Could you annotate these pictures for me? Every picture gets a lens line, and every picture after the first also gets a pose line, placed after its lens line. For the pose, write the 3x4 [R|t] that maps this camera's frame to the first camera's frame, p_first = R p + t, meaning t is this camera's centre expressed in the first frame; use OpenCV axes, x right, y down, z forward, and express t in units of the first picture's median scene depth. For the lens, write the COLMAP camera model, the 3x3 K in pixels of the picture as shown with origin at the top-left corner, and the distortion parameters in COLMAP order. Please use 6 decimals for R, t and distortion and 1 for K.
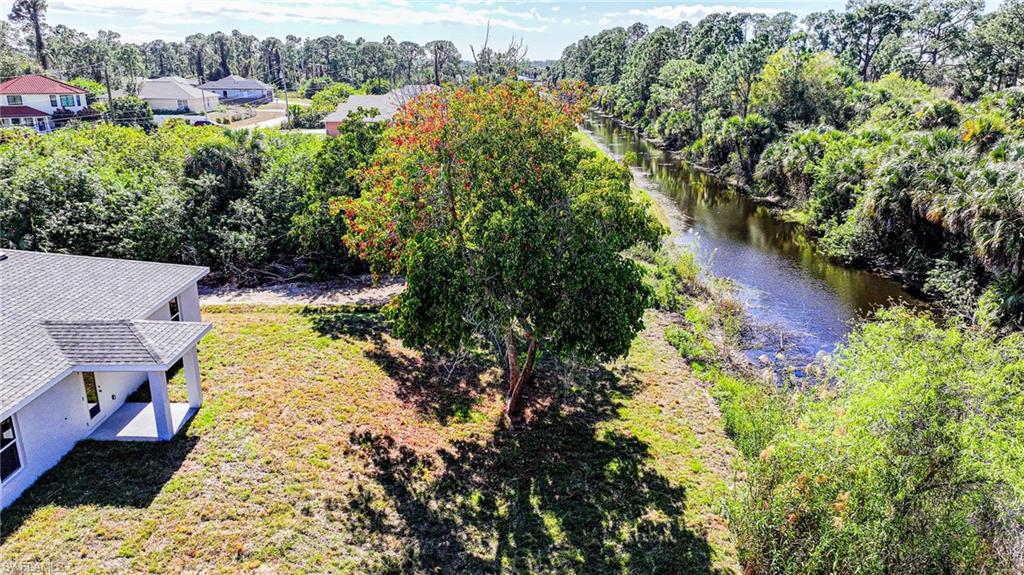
lens RADIAL K [[723.9, 0, 512.0], [0, 723.9, 287.5], [0, 0, 1]] dist [-0.002683, 0.035944]
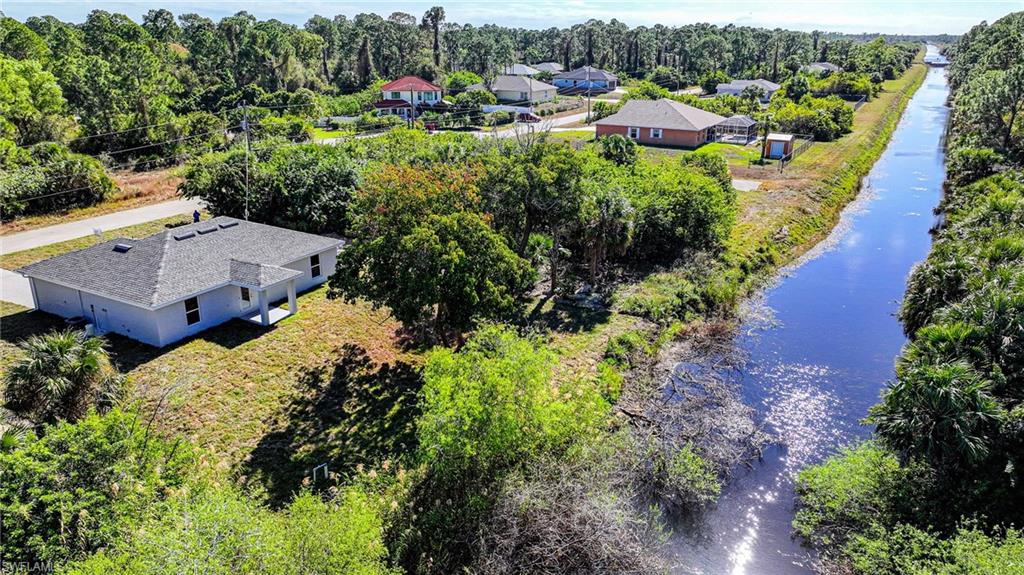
lens RADIAL K [[723.9, 0, 512.0], [0, 723.9, 287.5], [0, 0, 1]] dist [-0.002683, 0.035944]
pose [[0.864218, 0.167192, -0.474524, 1.005355], [-0.151684, 0.985868, 0.071105, -0.134419], [0.479707, 0.010528, 0.877366, -0.416866]]
